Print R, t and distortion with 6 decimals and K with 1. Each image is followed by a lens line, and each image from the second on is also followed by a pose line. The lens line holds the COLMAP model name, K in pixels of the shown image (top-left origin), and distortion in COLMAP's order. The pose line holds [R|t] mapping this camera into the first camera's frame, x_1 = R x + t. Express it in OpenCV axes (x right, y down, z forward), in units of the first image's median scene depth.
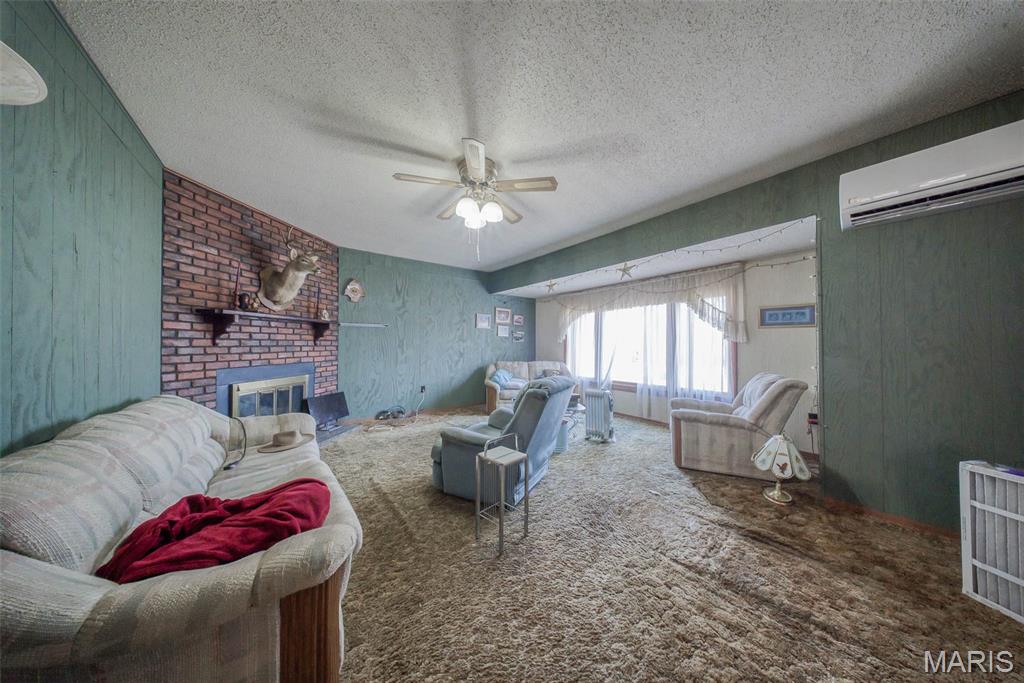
lens RADIAL K [[308.2, 0, 516.9], [0, 308.2, 338.3], [0, 0, 1]] dist [0.001478, -0.001085]
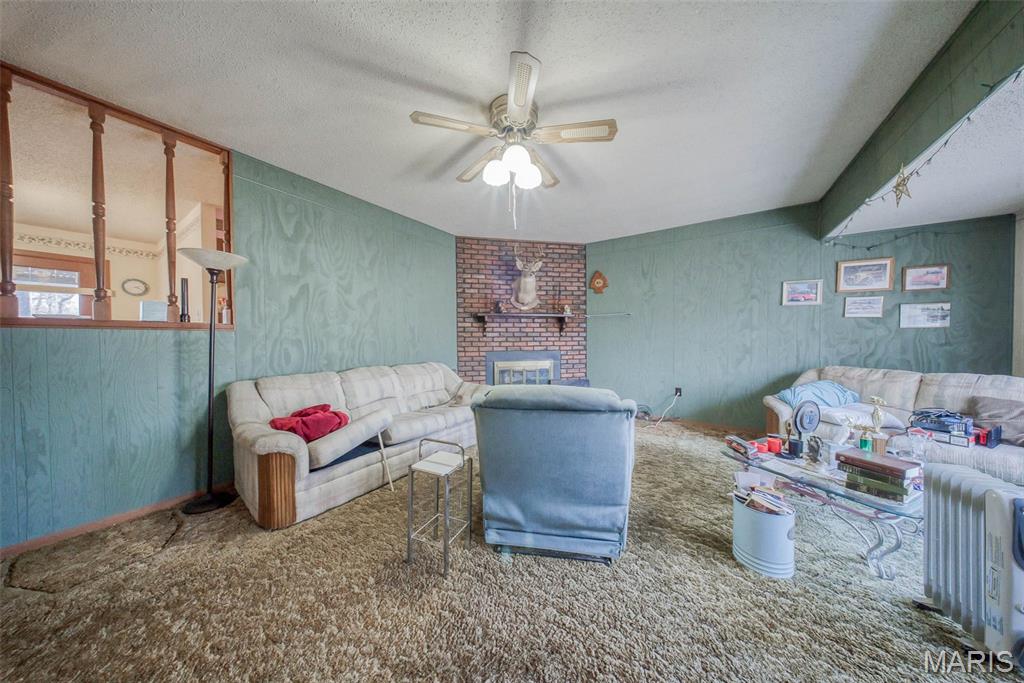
lens RADIAL K [[308.2, 0, 507.8], [0, 308.2, 340.5], [0, 0, 1]] dist [0.001478, -0.001085]
pose [[0.297151, 0.007137, -0.954804, 0.446081], [0.022009, 0.999655, 0.014322, 0.019838], [0.954577, -0.025270, 0.296892, 0.509189]]
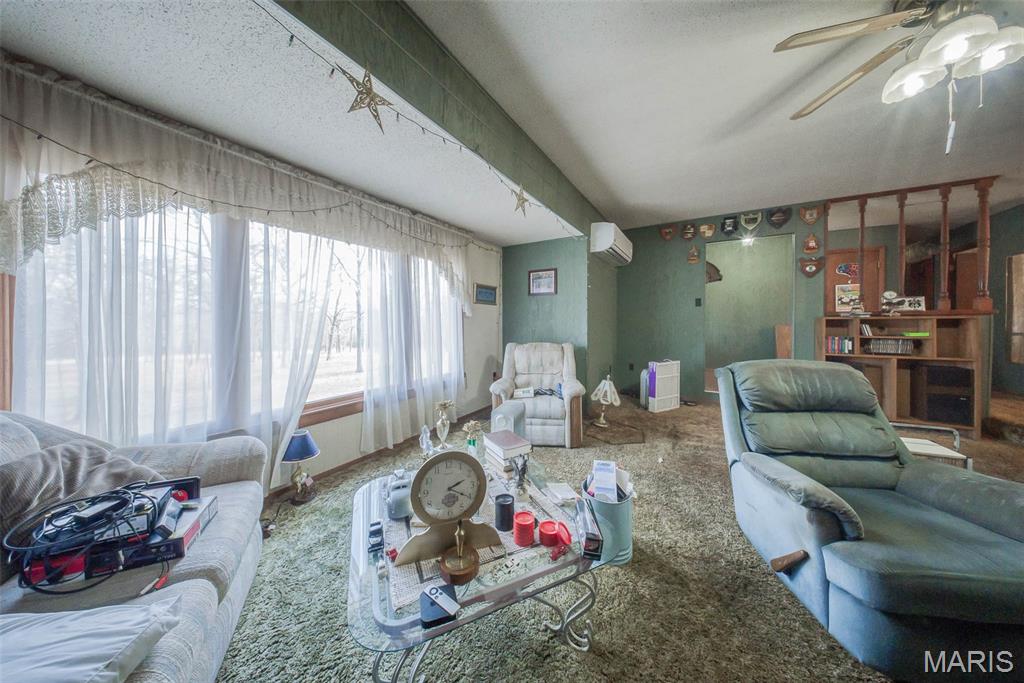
lens RADIAL K [[308.2, 0, 506.6], [0, 308.2, 323.6], [0, 0, 1]] dist [0.001478, -0.001085]
pose [[-0.356230, -0.007851, 0.934365, -0.237098], [-0.019329, 0.999813, 0.001031, 0.034182], [-0.934198, -0.017693, -0.356315, 1.280397]]
